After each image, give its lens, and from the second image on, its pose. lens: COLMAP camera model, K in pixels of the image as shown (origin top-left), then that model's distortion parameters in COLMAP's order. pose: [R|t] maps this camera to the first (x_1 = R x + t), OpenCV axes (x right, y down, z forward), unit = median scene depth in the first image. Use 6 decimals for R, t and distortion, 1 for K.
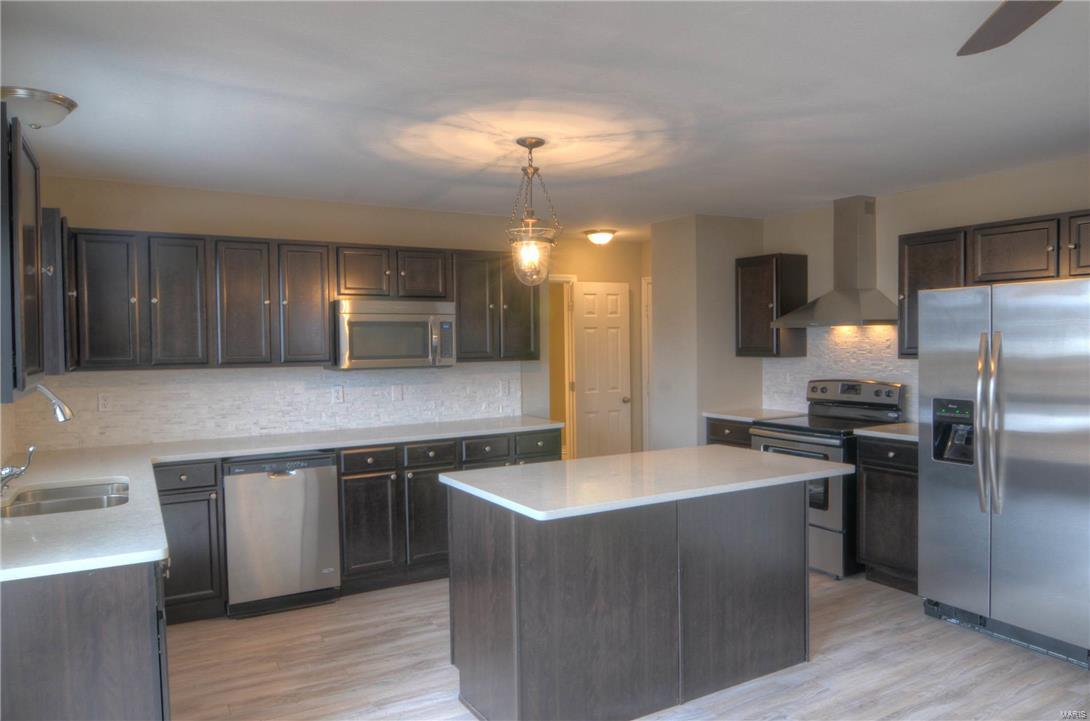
lens RADIAL K [[747.5, 0, 561.9], [0, 747.5, 364.3], [0, 0, 1]] dist [-0.025432, 0.001463]
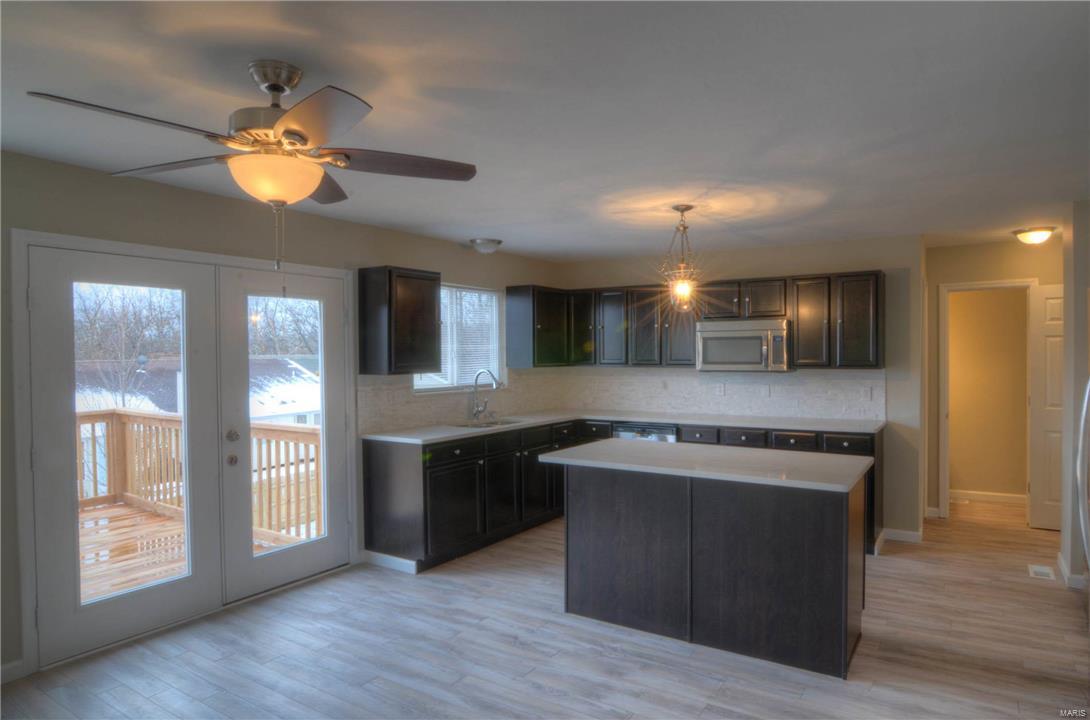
lens RADIAL K [[655.8, 0, 561.6], [0, 655.8, 363.3], [0, 0, 1]] dist [-0.023113, 0.001179]
pose [[0.446738, 0.023991, -0.894343, 0.705563], [-0.026049, 0.999565, 0.013802, -0.017741], [0.894286, 0.017131, 0.447169, 0.204521]]
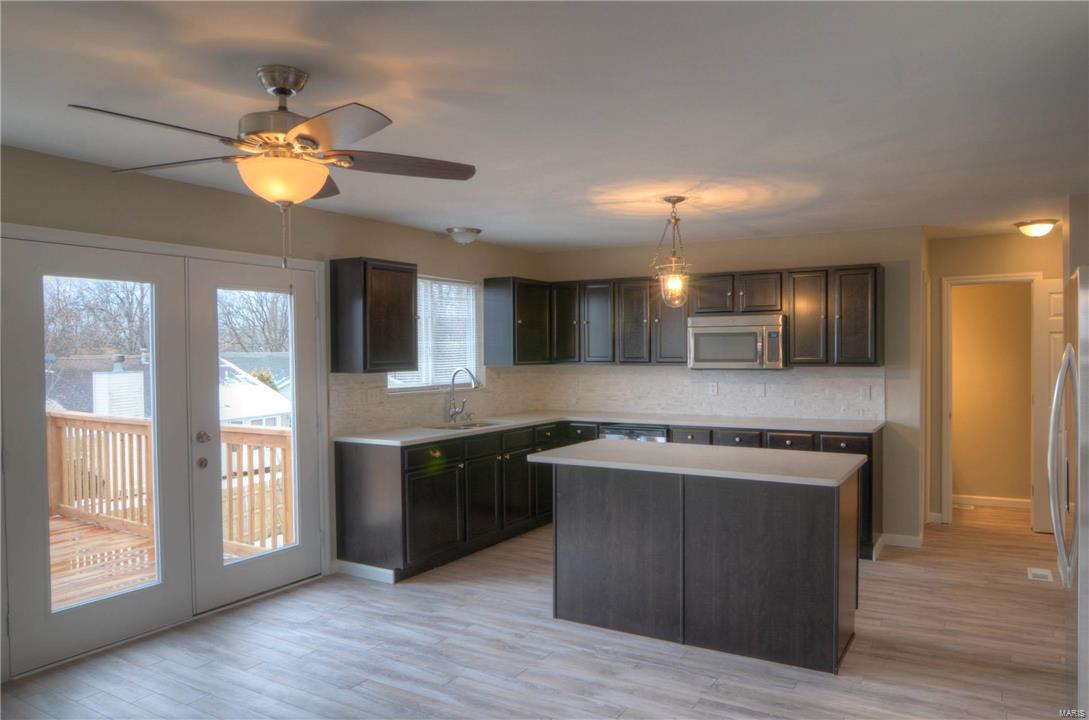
lens RADIAL K [[755.3, 0, 560.4], [0, 755.3, 363.6], [0, 0, 1]] dist [-0.026552, -0.001185]
pose [[0.479744, 0.025306, -0.877043, 0.779235], [-0.025804, 0.999559, 0.014726, -0.016217], [0.877029, 0.015567, 0.480185, 0.143822]]
